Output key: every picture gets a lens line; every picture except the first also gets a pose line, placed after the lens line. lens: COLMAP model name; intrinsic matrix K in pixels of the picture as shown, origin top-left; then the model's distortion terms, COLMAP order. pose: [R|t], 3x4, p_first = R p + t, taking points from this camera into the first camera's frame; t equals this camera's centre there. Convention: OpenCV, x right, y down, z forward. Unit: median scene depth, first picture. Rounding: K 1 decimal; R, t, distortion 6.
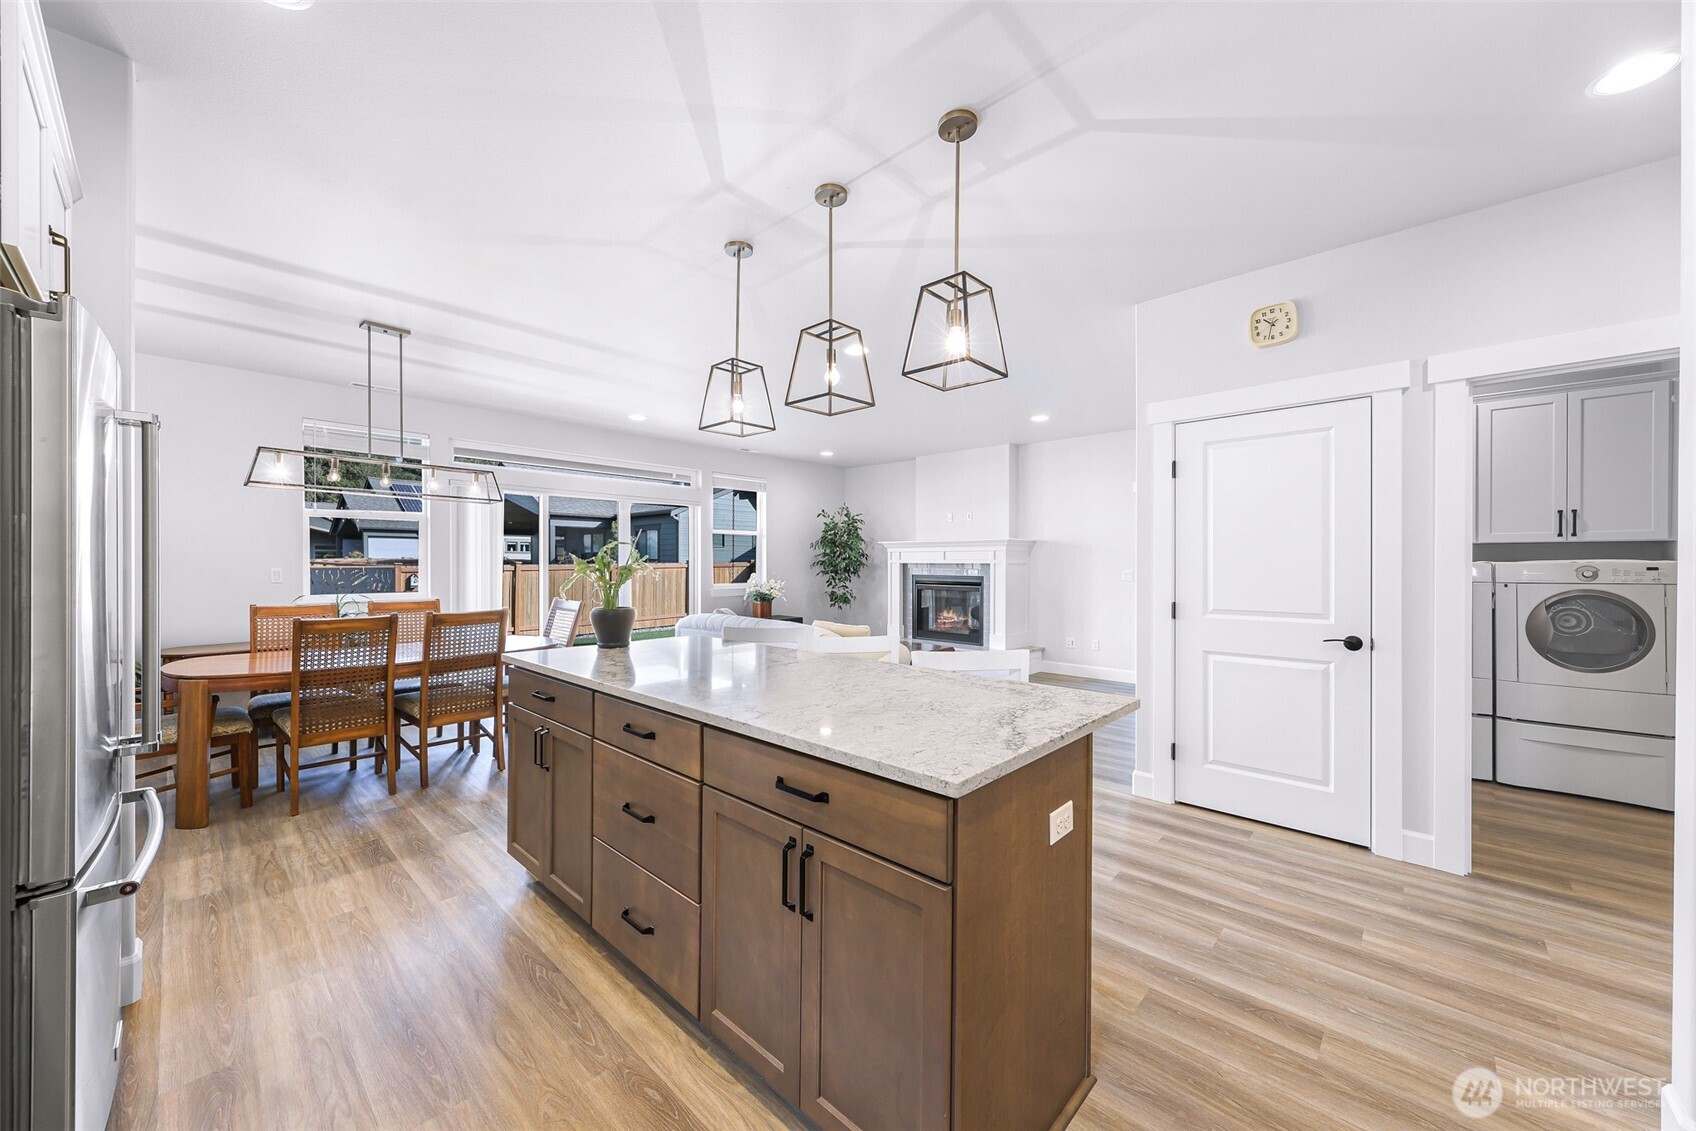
lens RADIAL K [[637.8, 0, 848.0], [0, 637.8, 565.5], [0, 0, 1]] dist [0.001243, 0.000229]
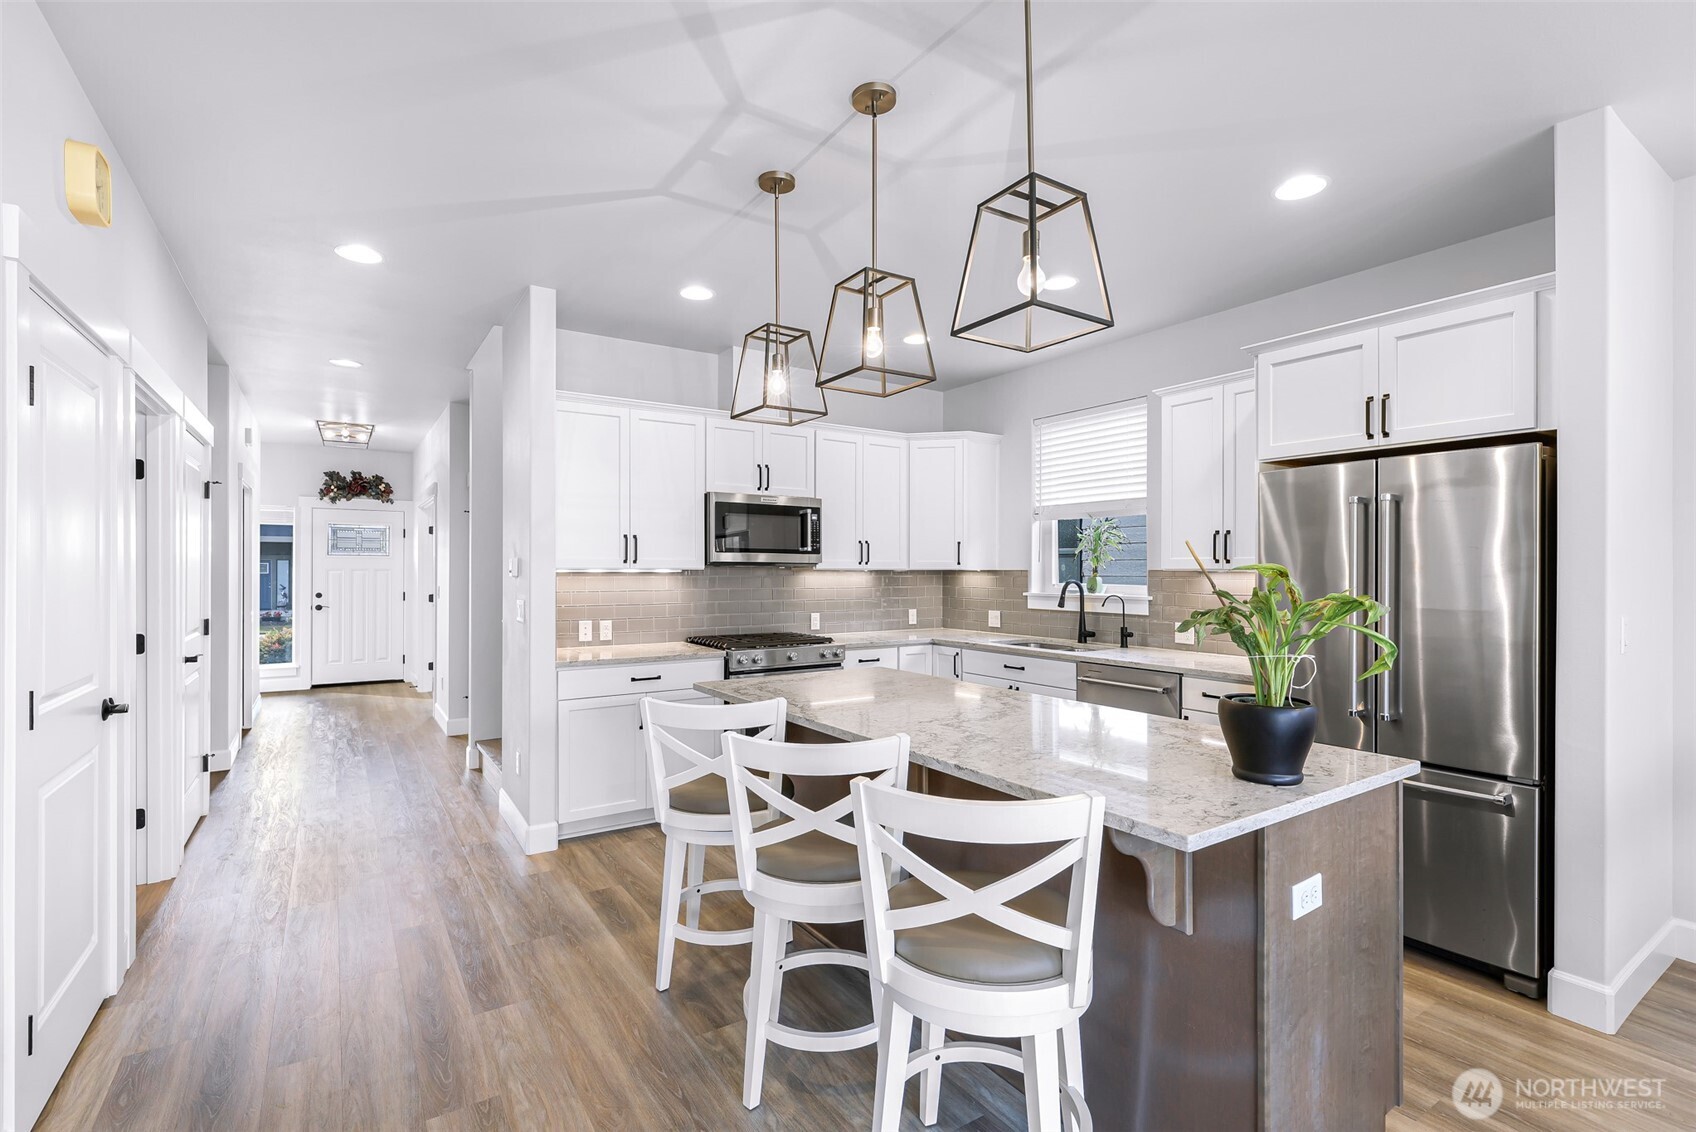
lens RADIAL K [[776.4, 0, 840.4], [0, 776.4, 566.8], [0, 0, 1]] dist [0.003613, 0.000551]
pose [[-0.971764, -0.002480, 0.235941, -0.069460], [-0.002795, 0.999996, -0.001000, -0.013510], [-0.235938, -0.001631, -0.971767, 0.648992]]
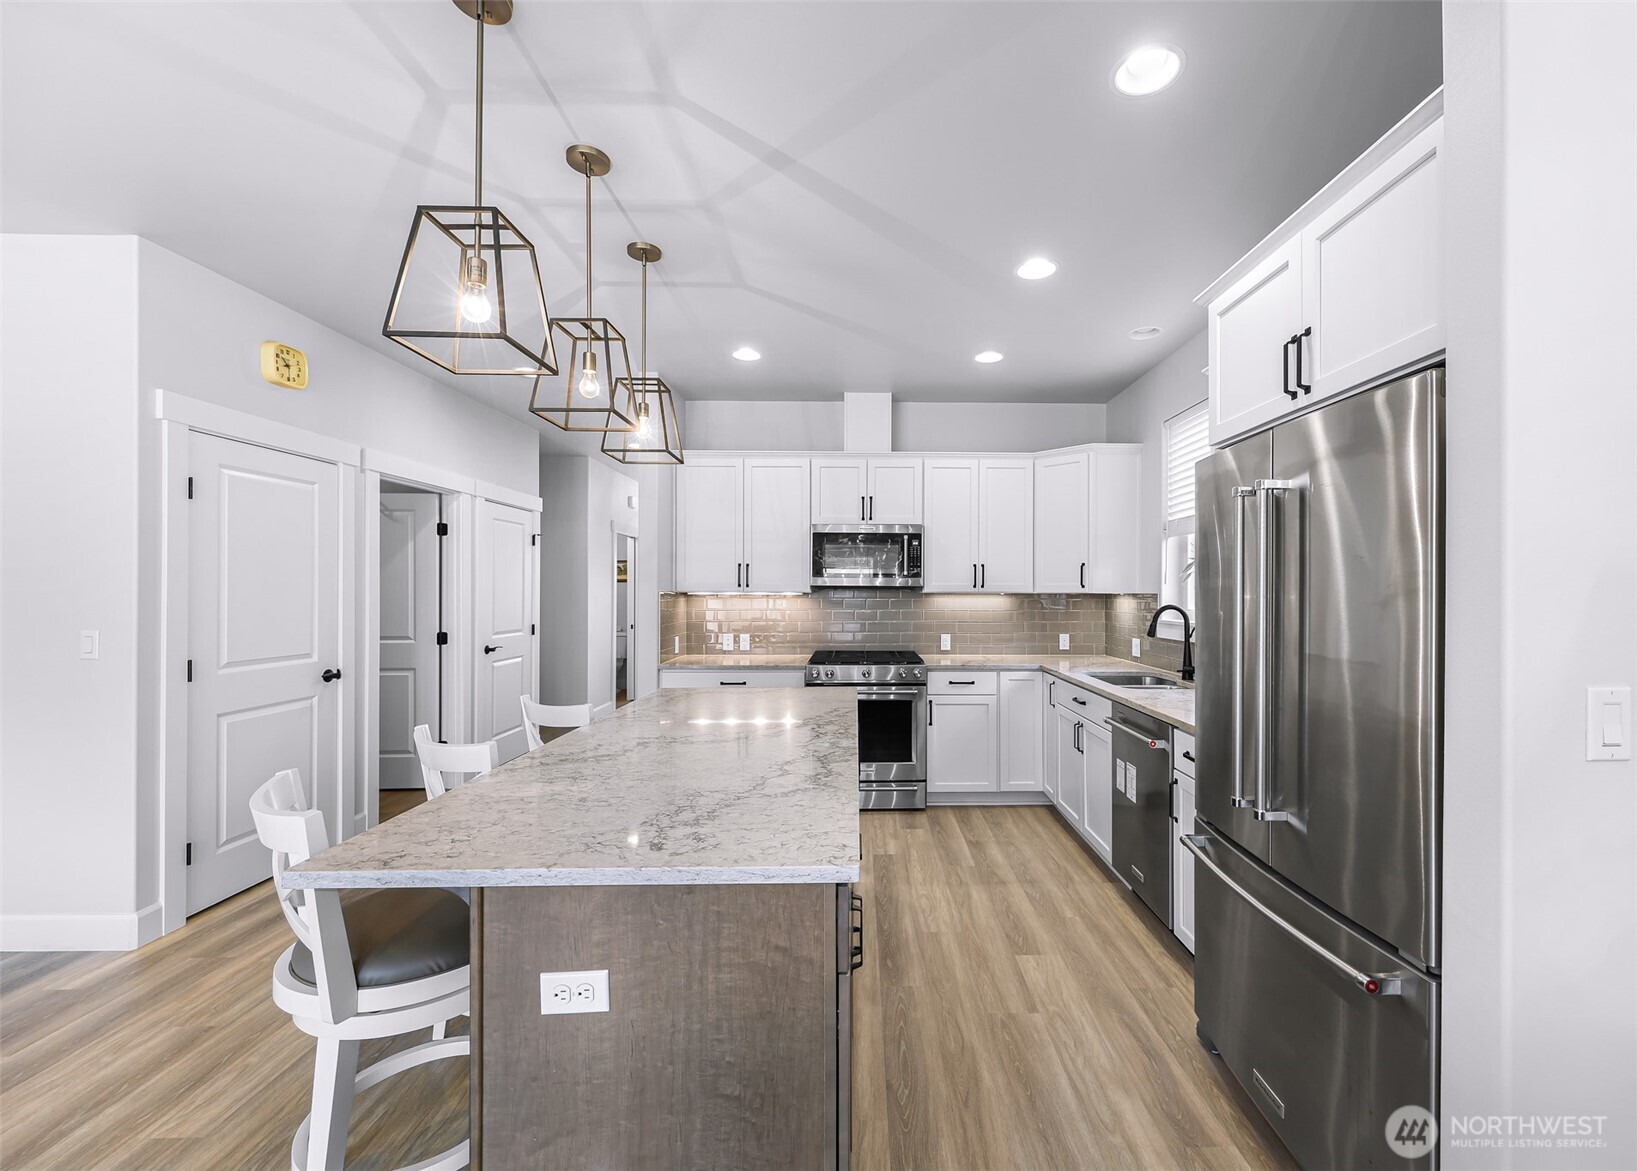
lens RADIAL K [[685.3, 0, 871.0], [0, 685.3, 589.2], [0, 0, 1]] dist [-0.001760, -0.000222]
pose [[-0.698151, -0.001188, 0.715950, -0.308551], [-0.002599, 0.999996, -0.000876, -0.014092], [-0.715946, -0.002472, -0.698151, 0.464382]]
